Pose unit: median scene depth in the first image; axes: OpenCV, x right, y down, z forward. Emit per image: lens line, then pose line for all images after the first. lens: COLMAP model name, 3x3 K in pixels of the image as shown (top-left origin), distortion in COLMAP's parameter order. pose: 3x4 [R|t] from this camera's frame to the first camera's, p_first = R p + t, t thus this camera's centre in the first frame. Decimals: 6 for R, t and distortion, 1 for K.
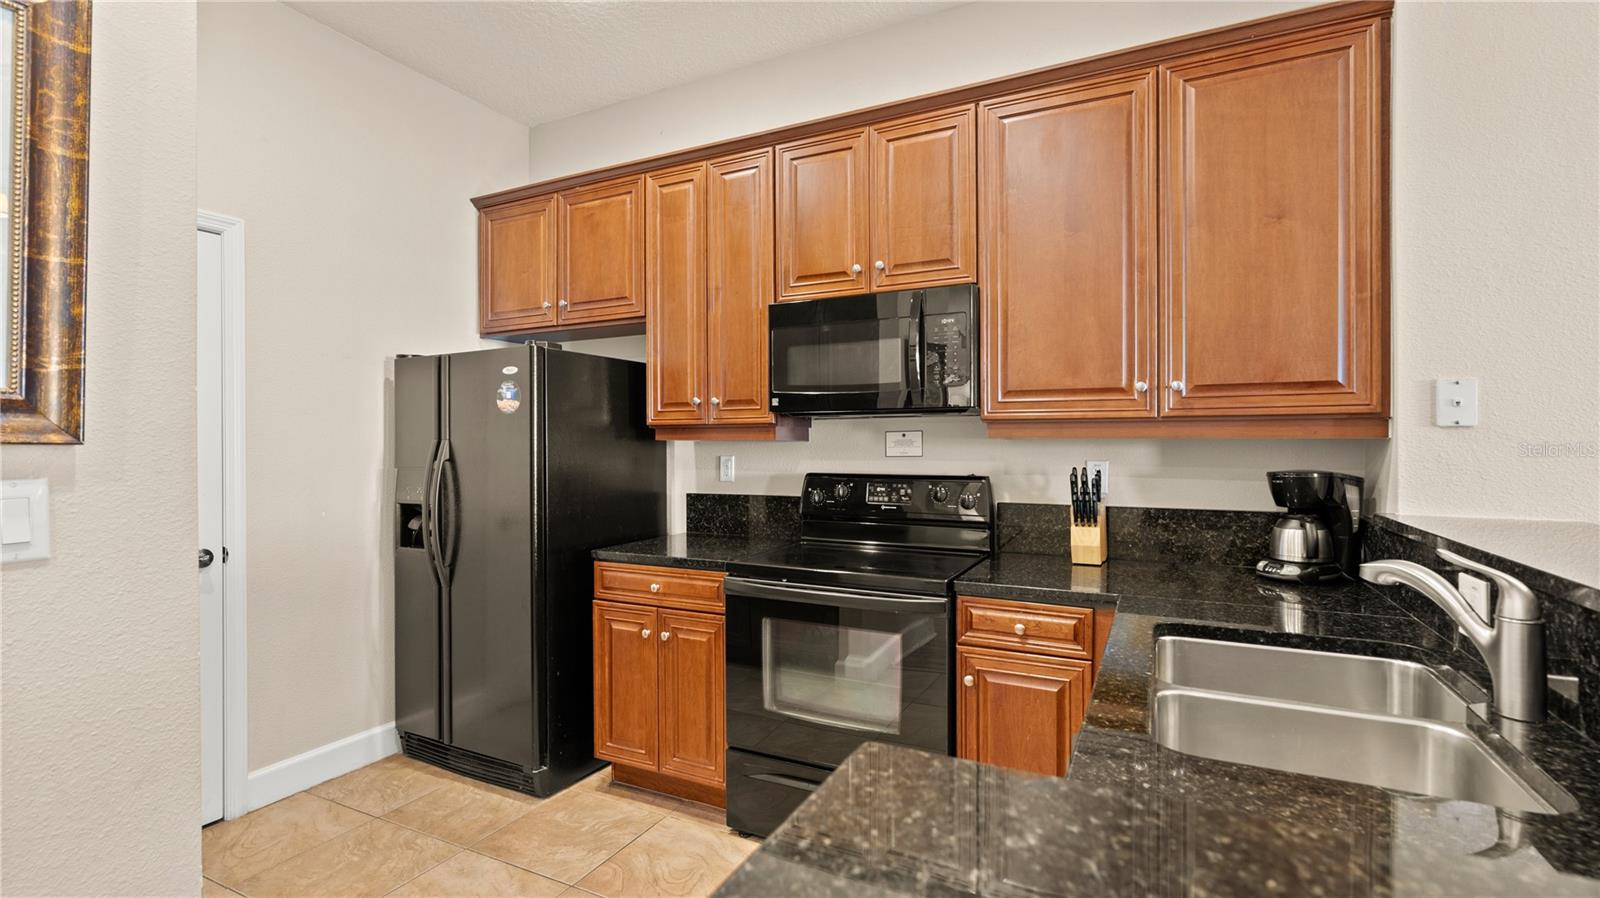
lens RADIAL K [[723.9, 0, 801.7], [0, 723.9, 445.0], [0, 0, 1]] dist [-0.007933, 0.003129]
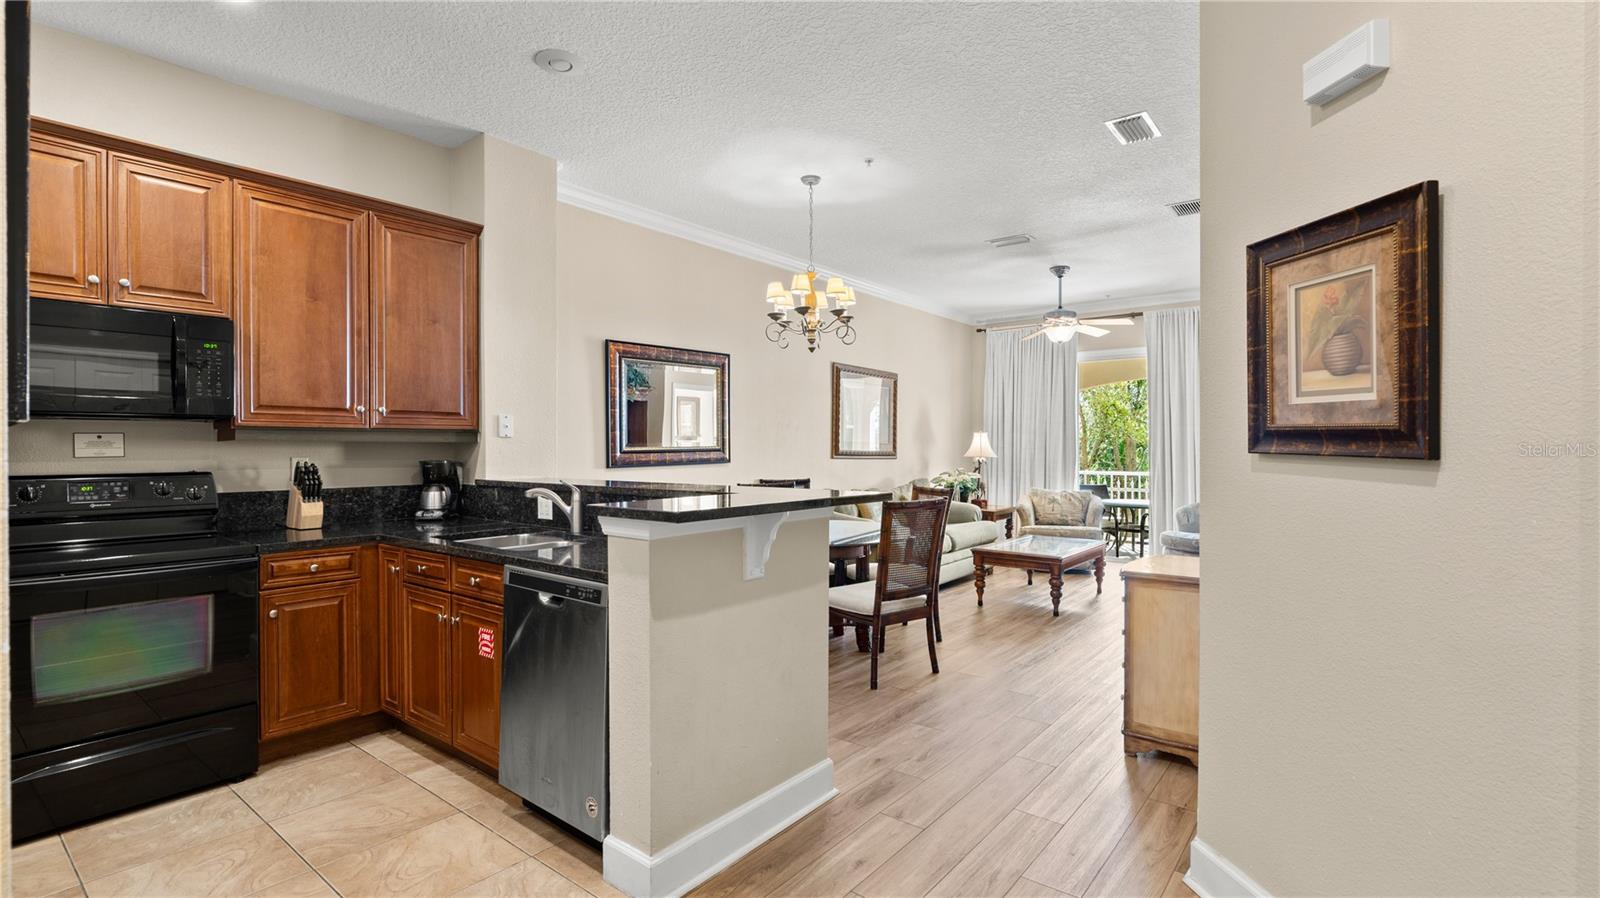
lens RADIAL K [[723.9, 0, 799.3], [0, 723.9, 450.5], [0, 0, 1]] dist [-0.007933, 0.003129]
pose [[0.207219, -0.003258, 0.978289, -0.735825], [0.005189, 0.999984, 0.002231, 0.010041], [-0.978281, 0.004614, 0.207232, -0.226831]]
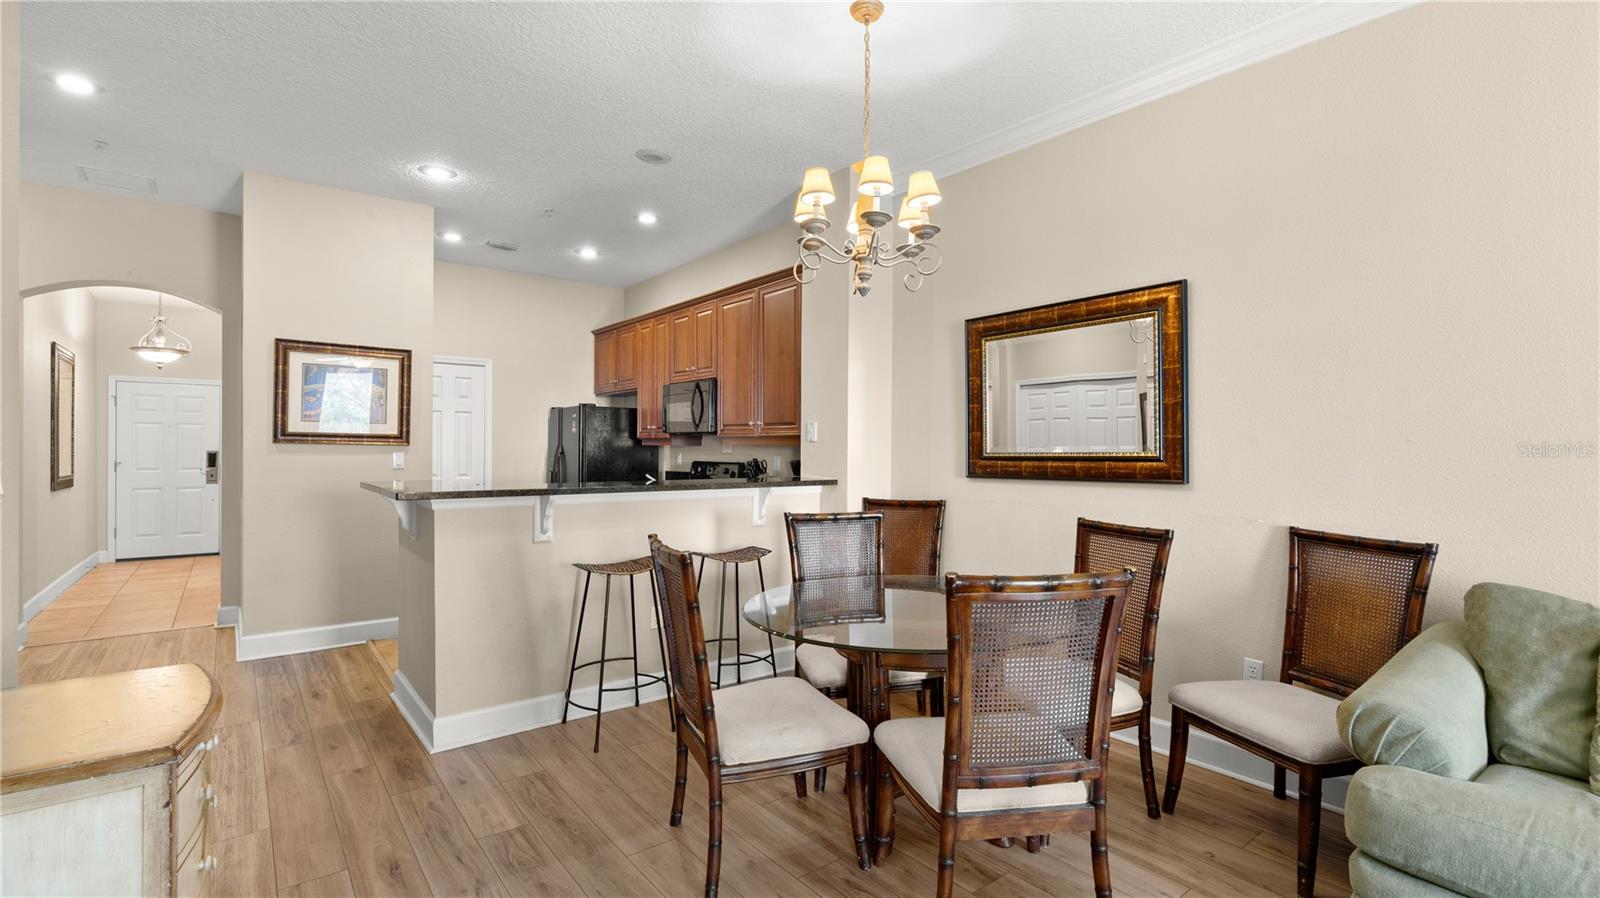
lens RADIAL K [[723.9, 0, 805.9], [0, 723.9, 454.3], [0, 0, 1]] dist [-0.007933, 0.003129]
pose [[0.905448, 0.010807, -0.424319, 1.374257], [-0.007283, 0.999924, 0.009925, -0.004150], [0.424394, -0.005896, 0.905458, -0.895724]]
